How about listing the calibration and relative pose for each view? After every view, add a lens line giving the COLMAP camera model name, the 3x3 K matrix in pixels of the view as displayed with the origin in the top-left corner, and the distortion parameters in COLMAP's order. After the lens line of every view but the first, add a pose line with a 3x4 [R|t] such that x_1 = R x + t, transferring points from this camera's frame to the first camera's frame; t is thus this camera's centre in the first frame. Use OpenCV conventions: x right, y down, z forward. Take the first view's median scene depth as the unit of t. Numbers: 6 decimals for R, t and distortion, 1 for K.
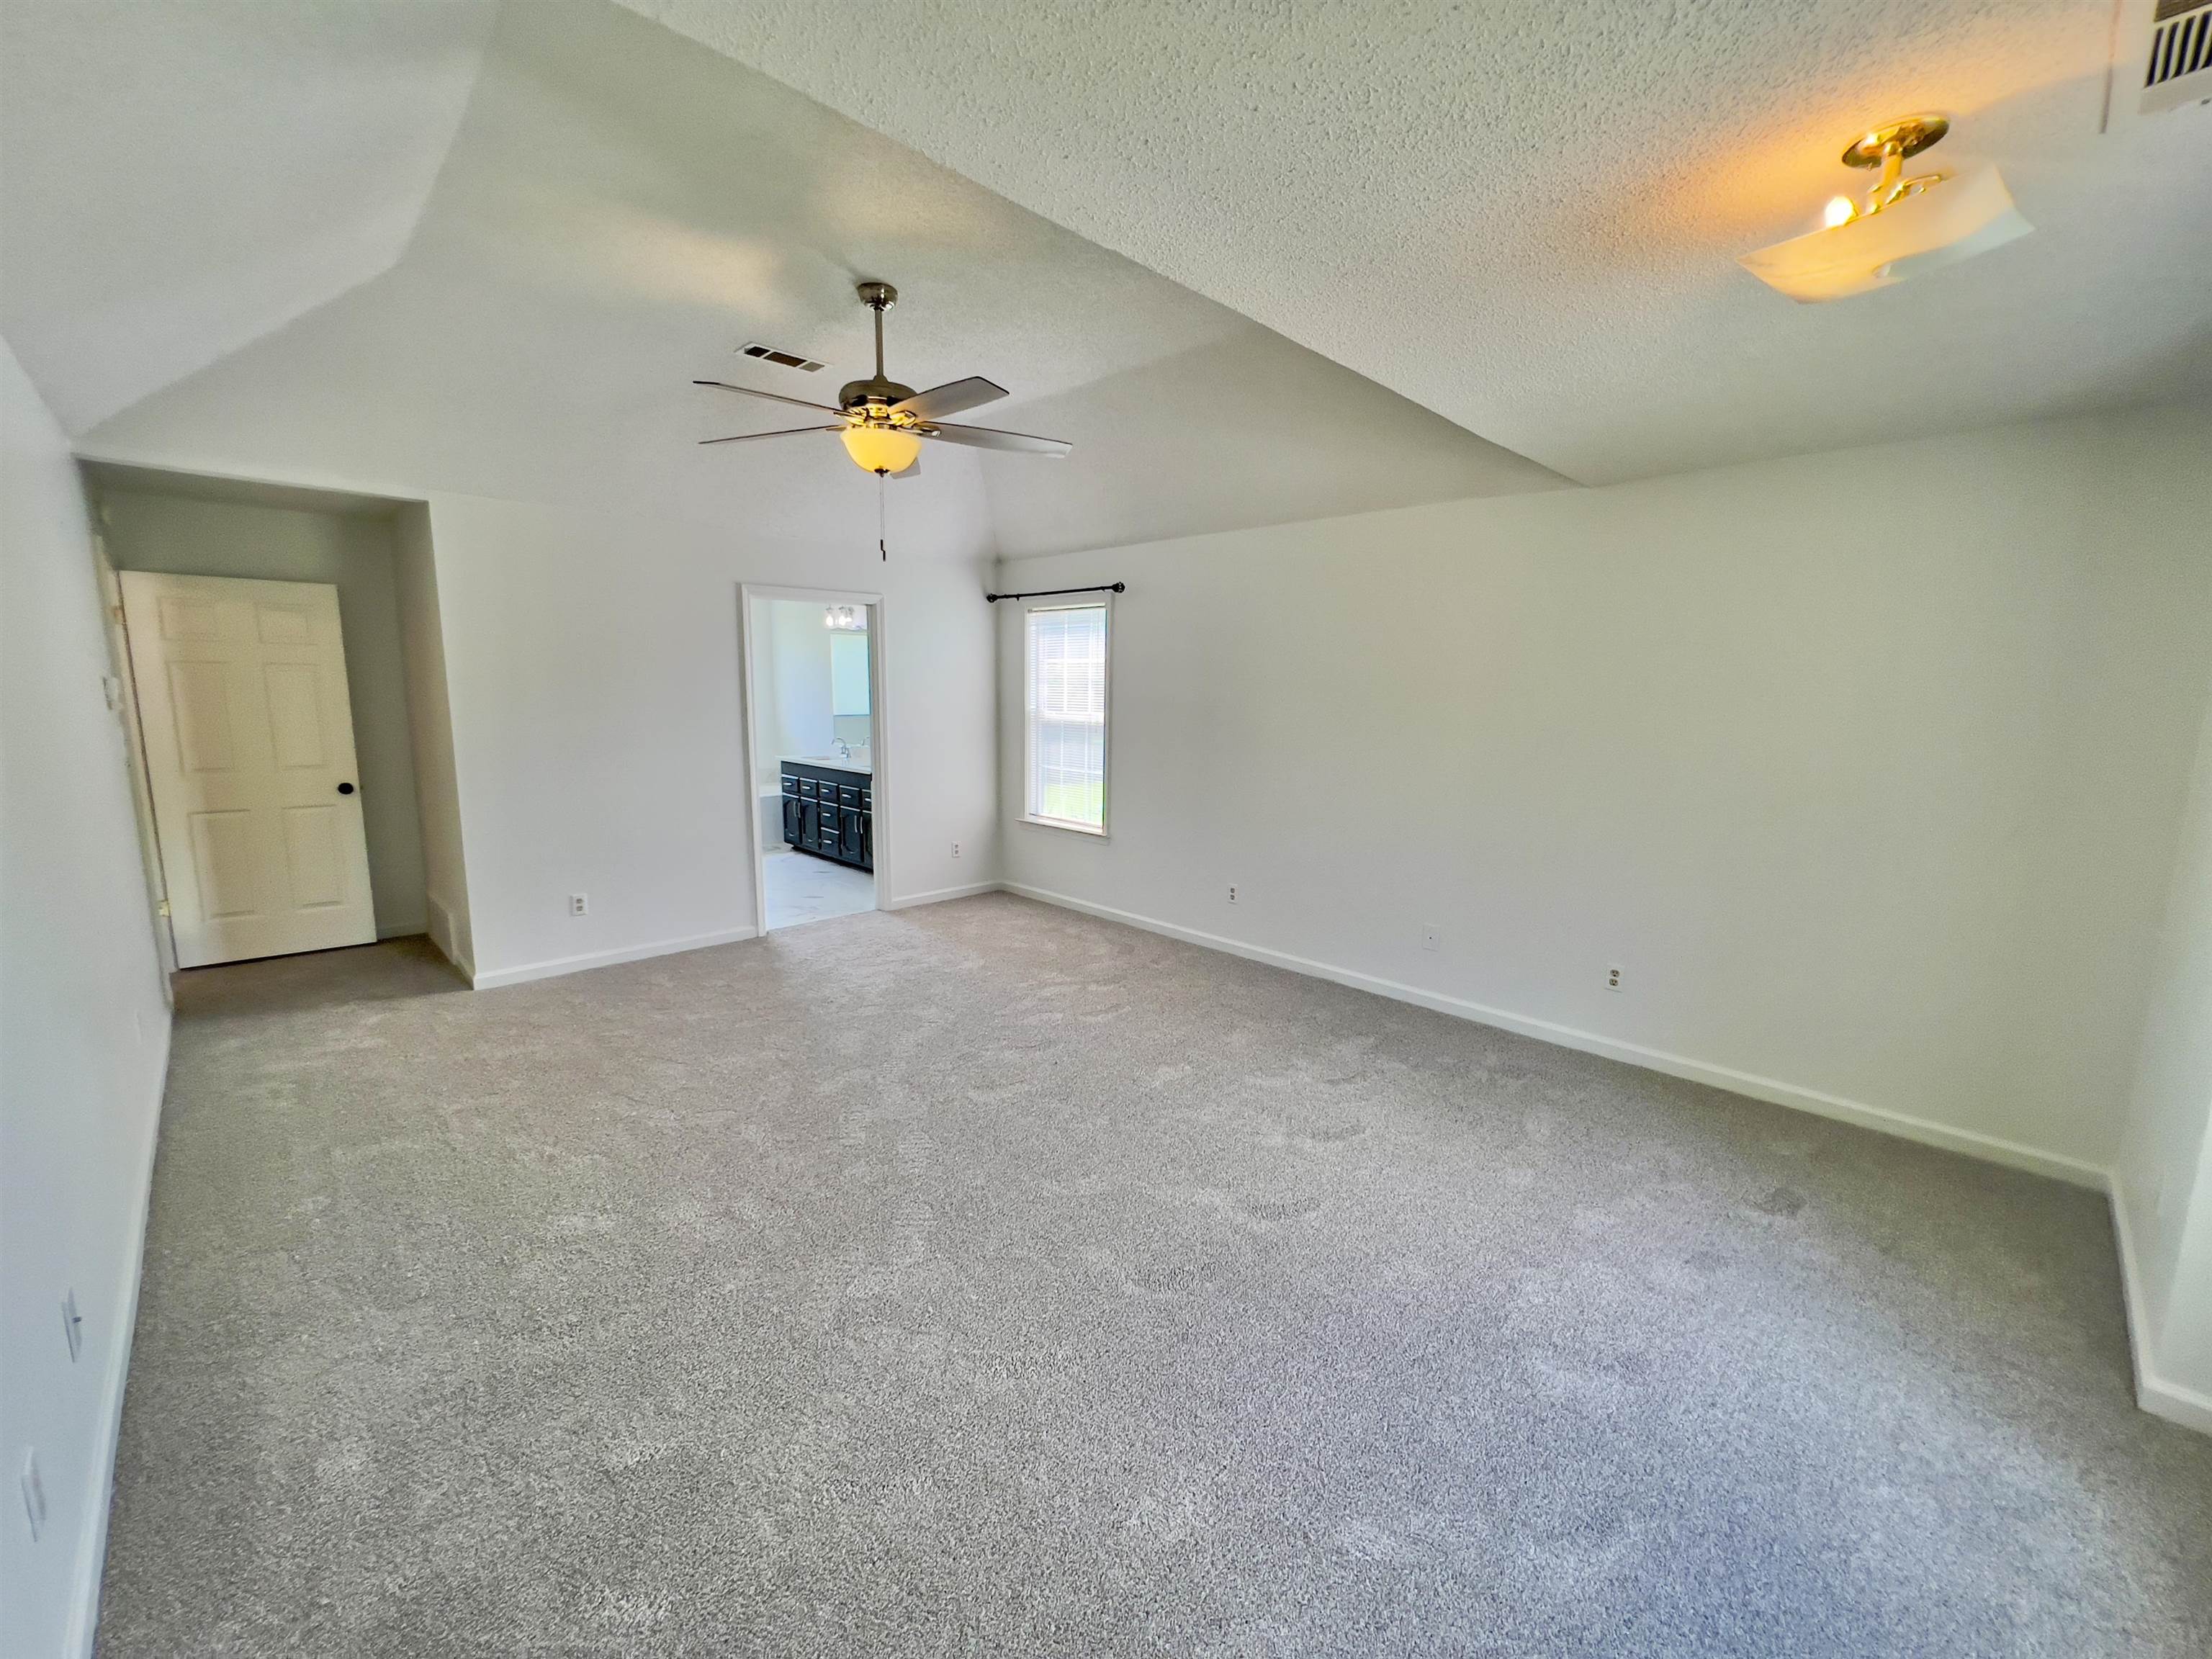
lens RADIAL K [[887.3, 0, 1101.5], [0, 887.3, 822.2], [0, 0, 1]] dist [-0.002086, 0.000052]
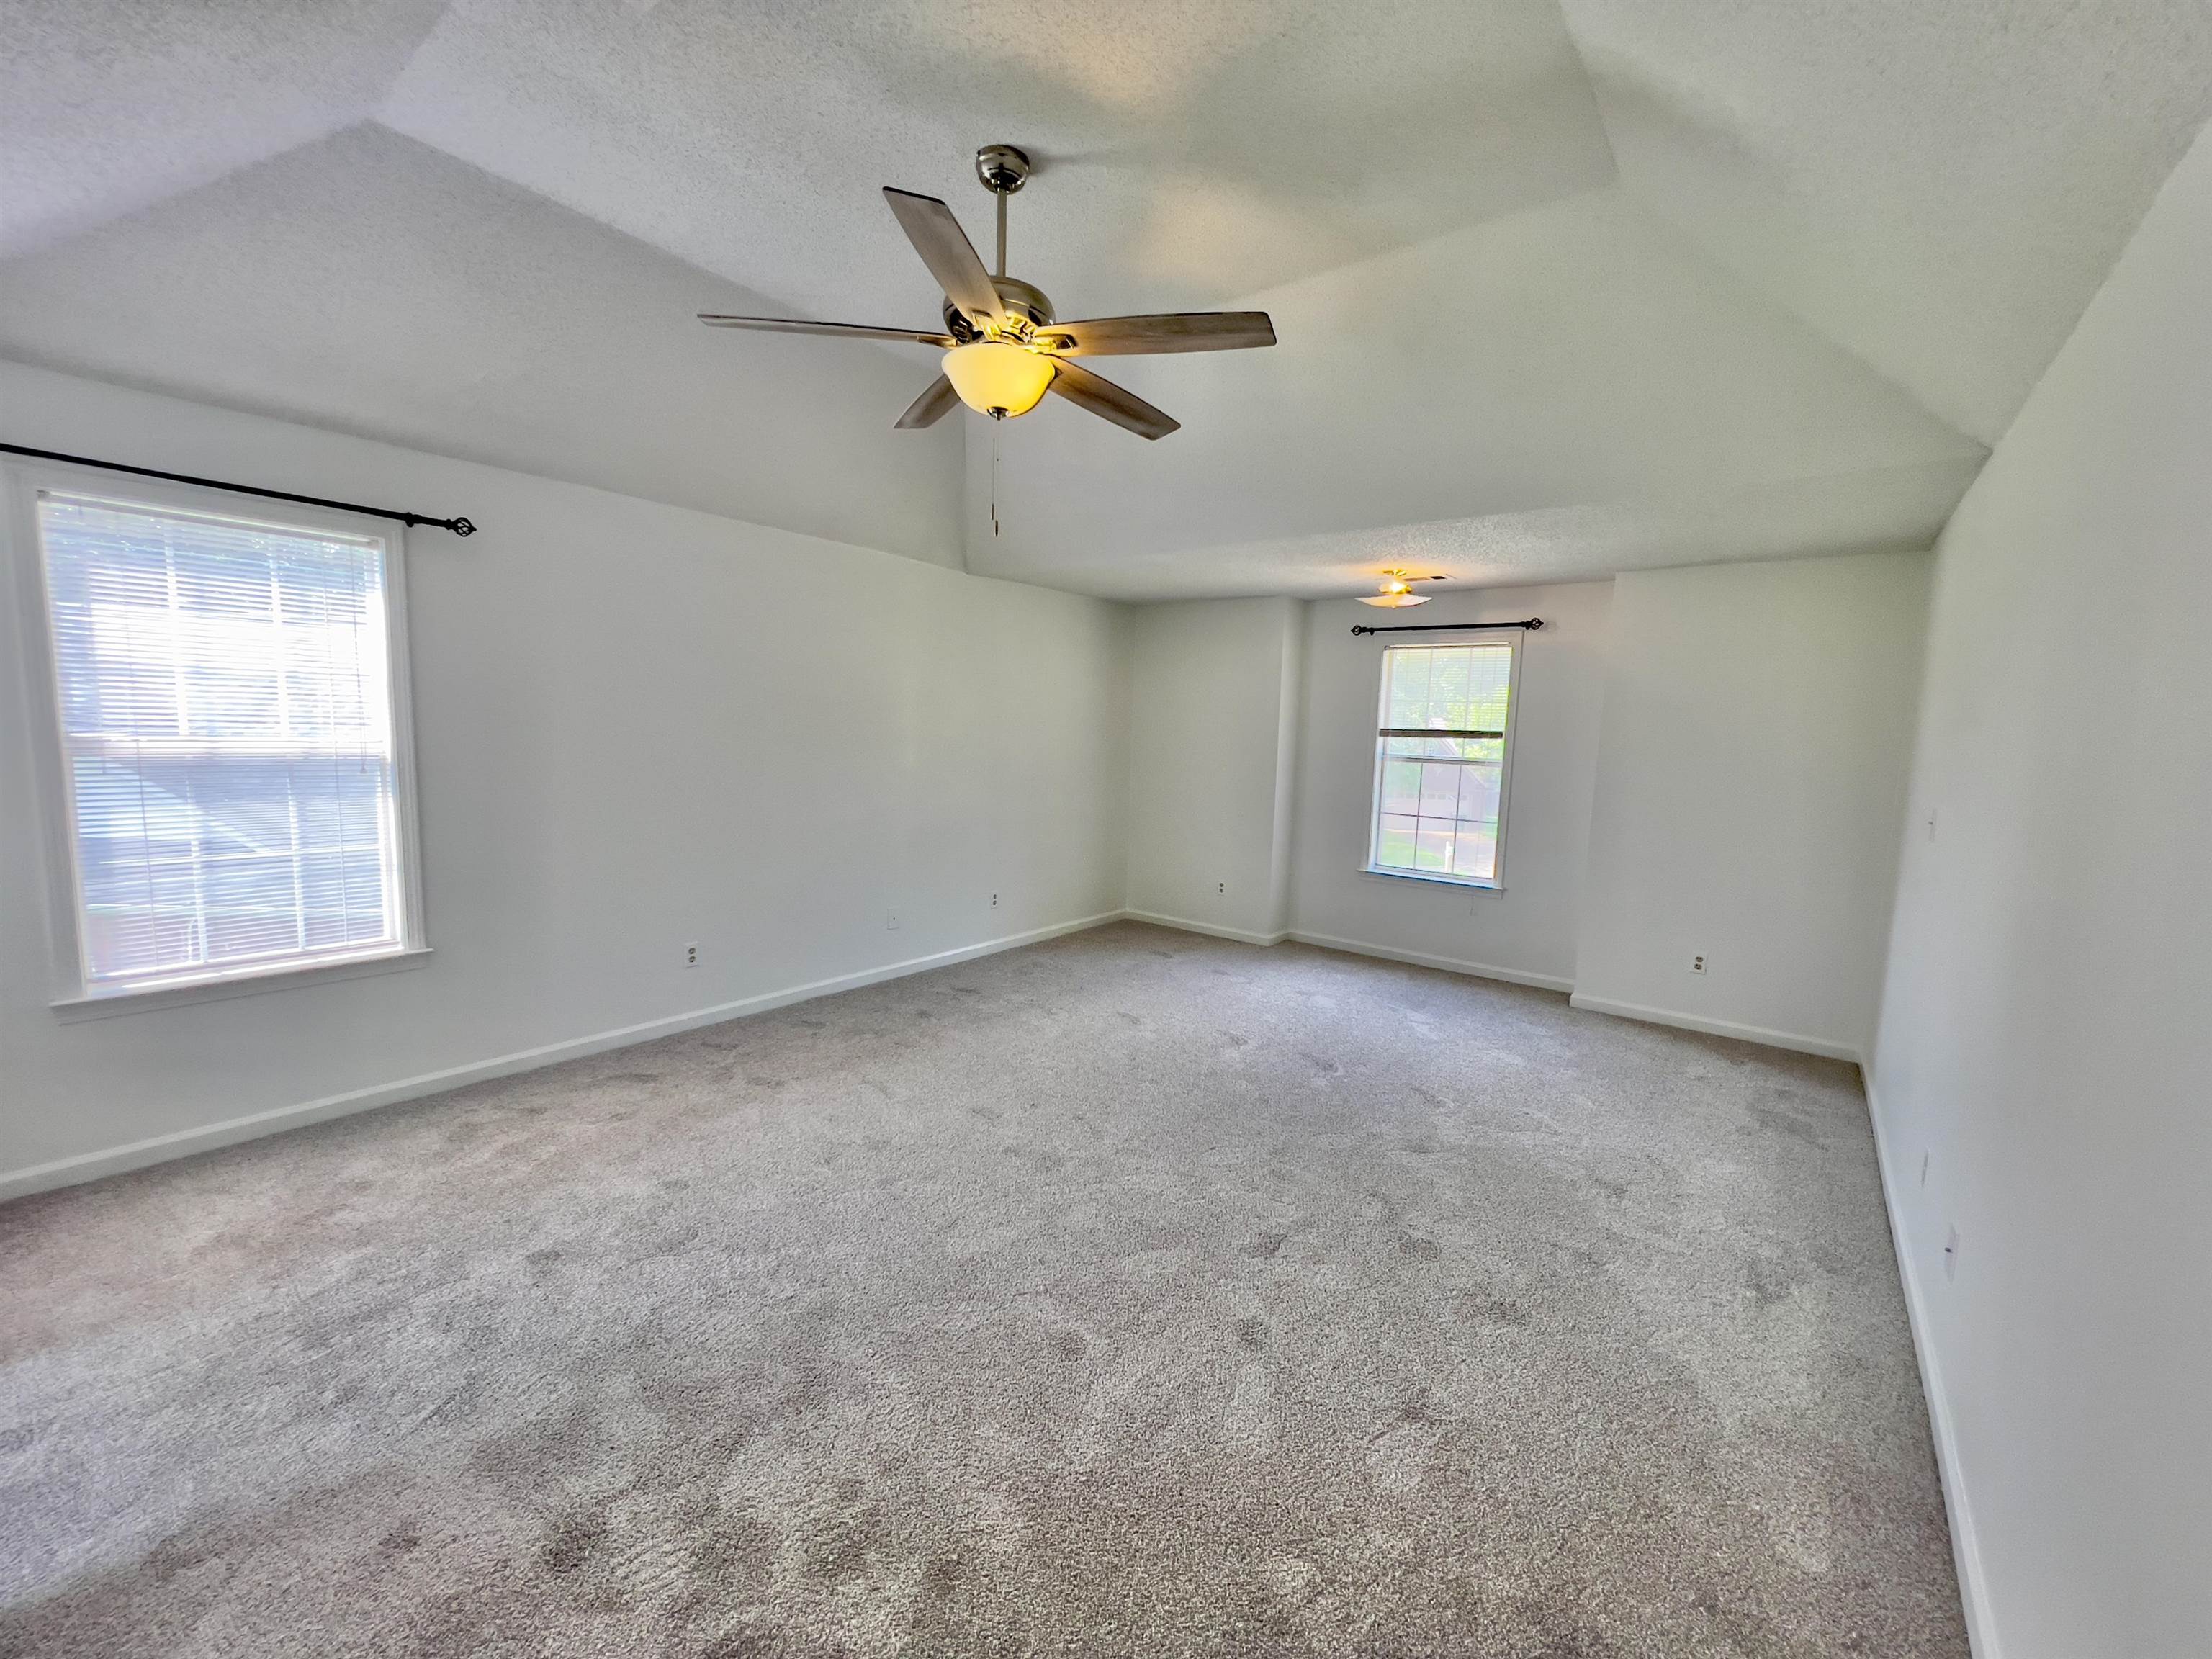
lens RADIAL K [[887.3, 0, 1101.5], [0, 887.3, 822.2], [0, 0, 1]] dist [-0.002086, 0.000052]
pose [[-0.122762, -0.125572, 0.984460, -0.736435], [0.119526, 0.982872, 0.140275, -0.115976], [-0.985212, 0.134889, -0.105650, 0.757567]]
